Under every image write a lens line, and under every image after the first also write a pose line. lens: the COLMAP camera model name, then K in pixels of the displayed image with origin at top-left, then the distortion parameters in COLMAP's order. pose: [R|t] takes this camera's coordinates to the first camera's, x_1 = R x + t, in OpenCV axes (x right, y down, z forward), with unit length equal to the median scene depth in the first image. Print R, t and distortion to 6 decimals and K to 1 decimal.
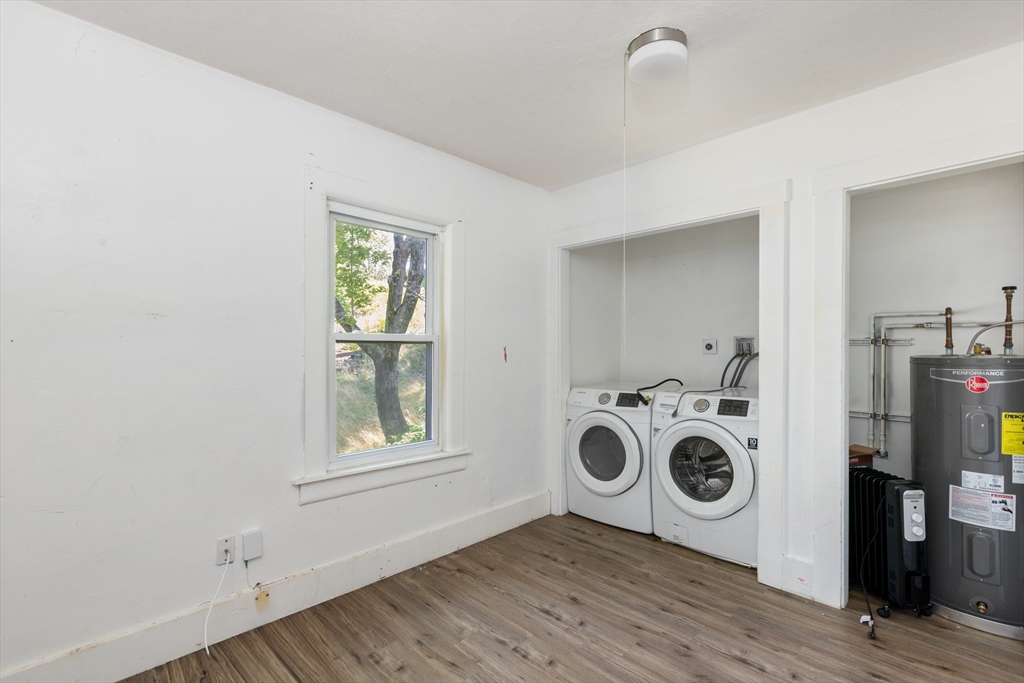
lens RADIAL K [[461.6, 0, 512.0], [0, 461.6, 341.5], [0, 0, 1]] dist [0.000147, -0.000298]
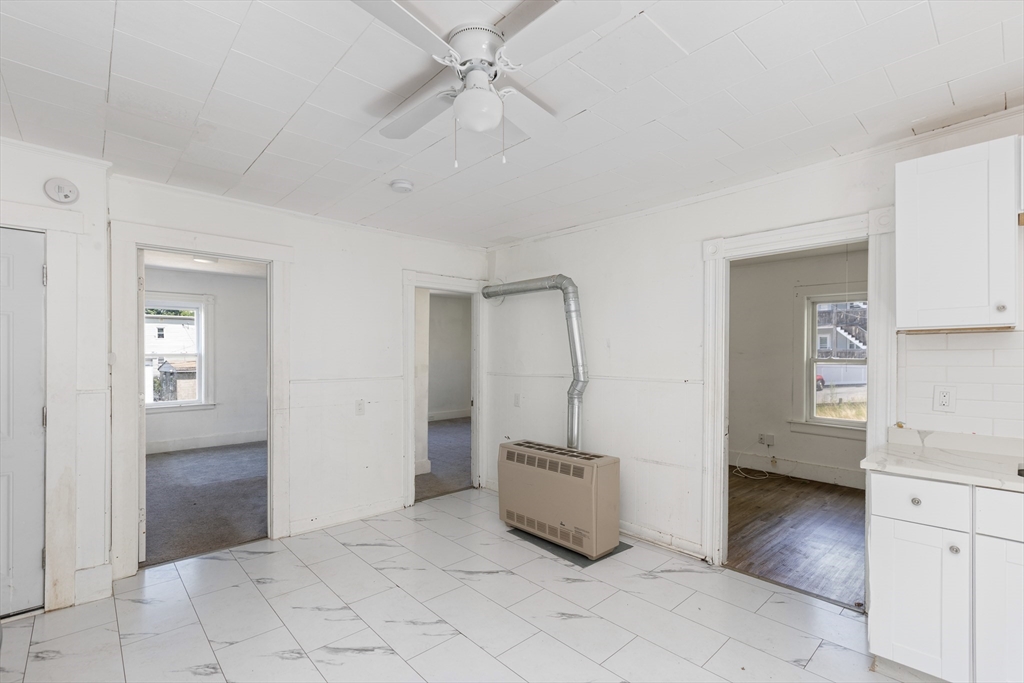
lens RADIAL K [[459.2, 0, 513.5], [0, 459.2, 356.0], [0, 0, 1]] dist [-0.000469, -0.000306]
pose [[-0.034513, 0.000303, -0.999404, 2.069176], [0.000234, 1.000000, 0.000295, -0.034290], [0.999404, -0.000224, -0.034513, -0.359993]]
